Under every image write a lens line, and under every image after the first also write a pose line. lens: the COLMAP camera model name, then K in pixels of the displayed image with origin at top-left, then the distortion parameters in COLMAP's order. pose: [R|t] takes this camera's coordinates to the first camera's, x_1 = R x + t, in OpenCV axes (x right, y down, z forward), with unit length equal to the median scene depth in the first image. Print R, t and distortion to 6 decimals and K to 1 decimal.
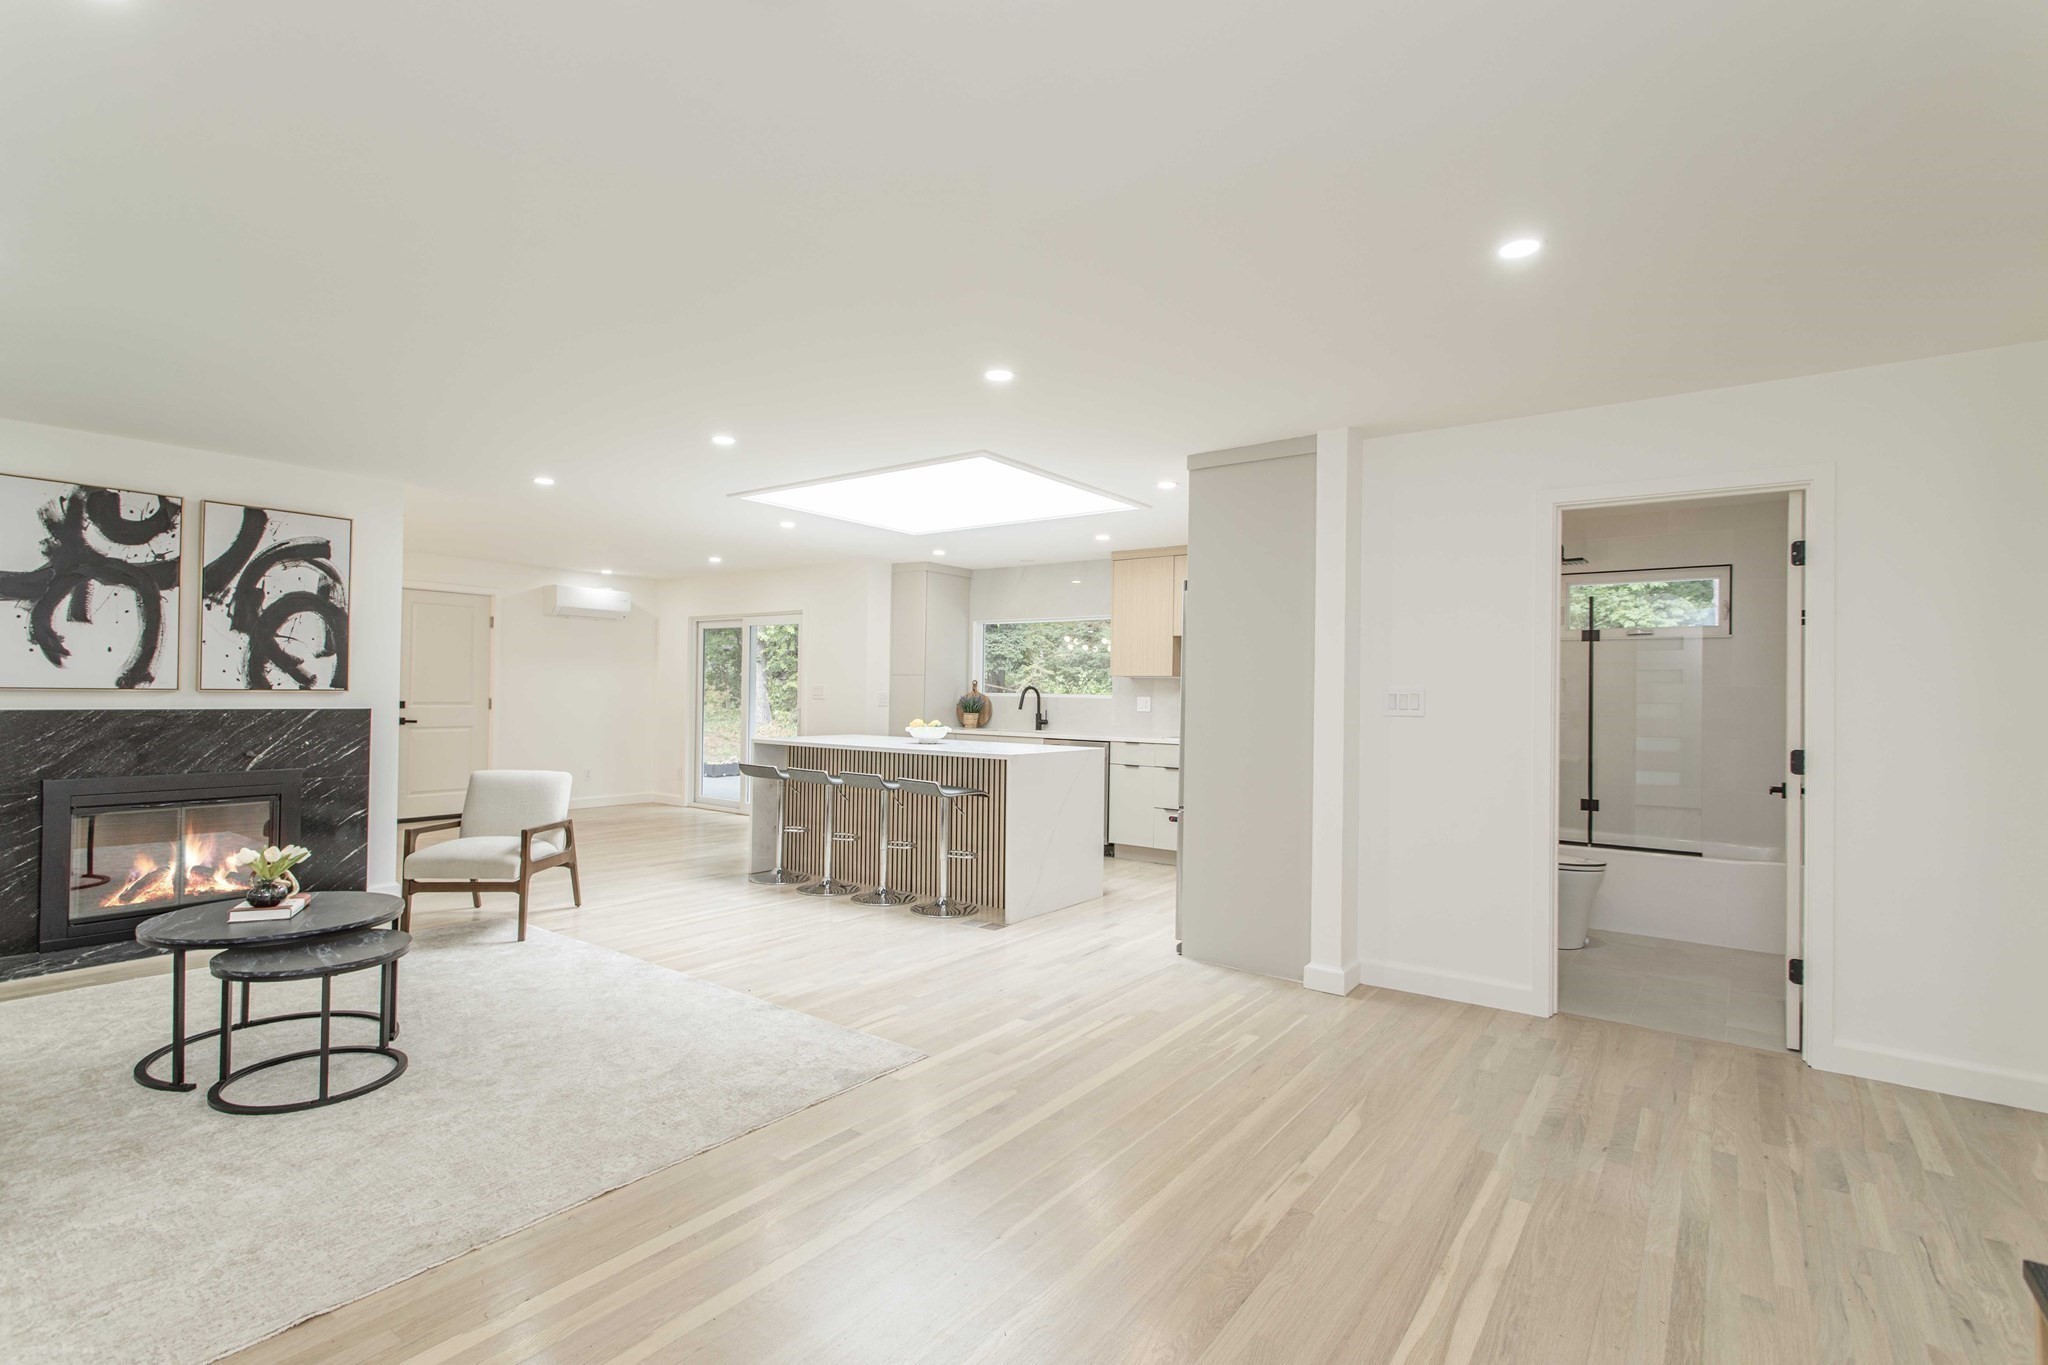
lens RADIAL K [[963.5, 0, 1025.0], [0, 963.5, 681.4], [0, 0, 1]] dist [-0.001364, 0.002603]
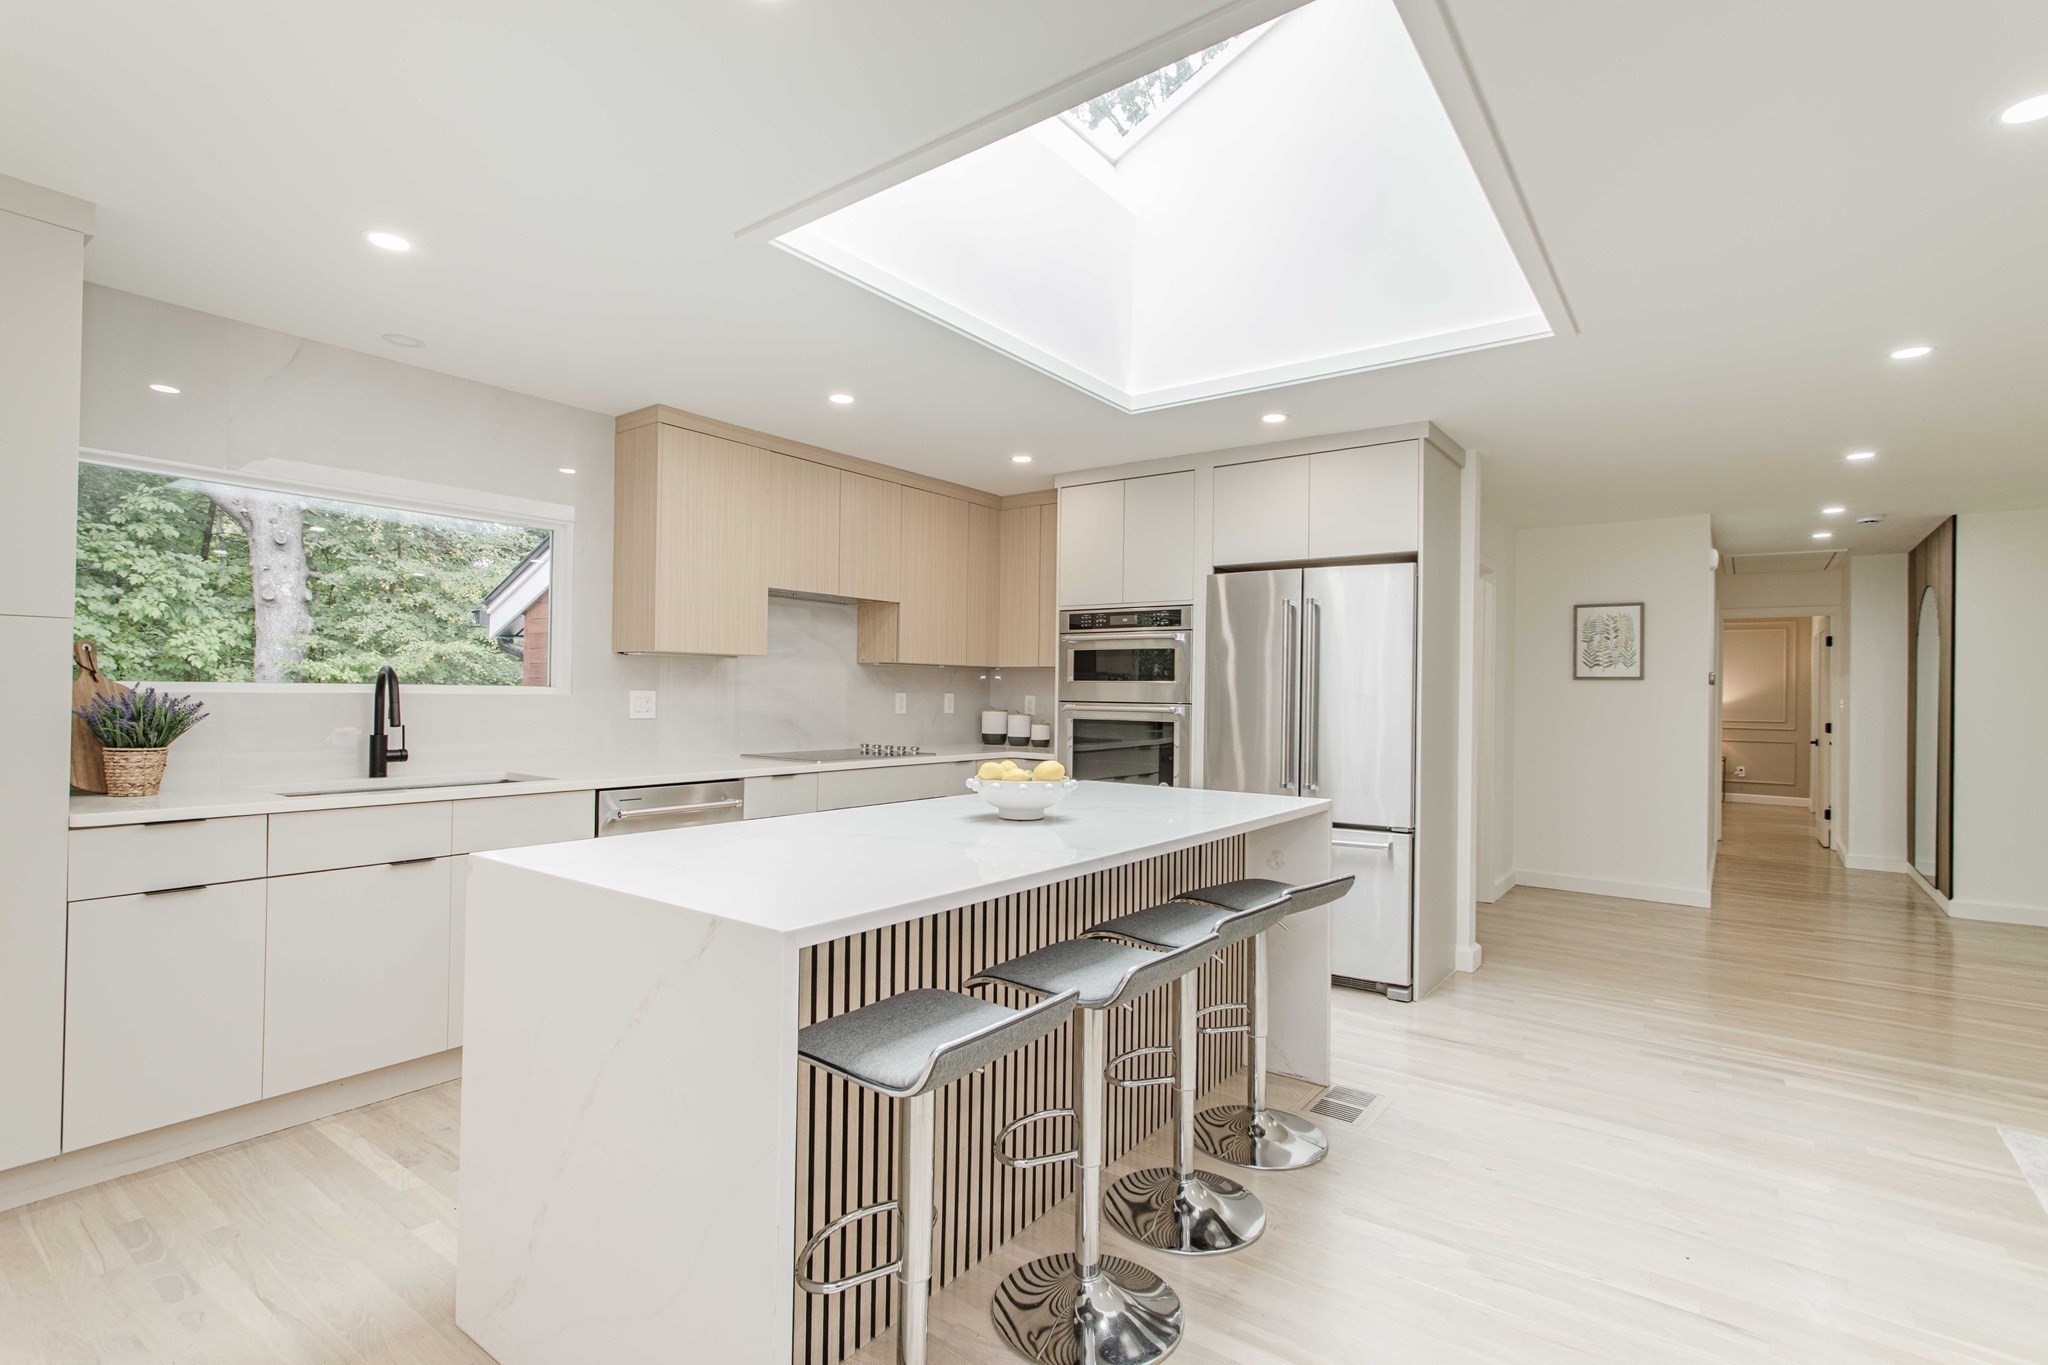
lens RADIAL K [[963.5, 0, 1019.9], [0, 963.5, 681.3], [0, 0, 1]] dist [-0.001364, 0.002603]
pose [[0.007237, -0.004229, 0.999965, -0.657139], [-0.025454, 0.999666, 0.004412, 0.005333], [-0.999650, -0.025485, 0.007127, 1.279507]]
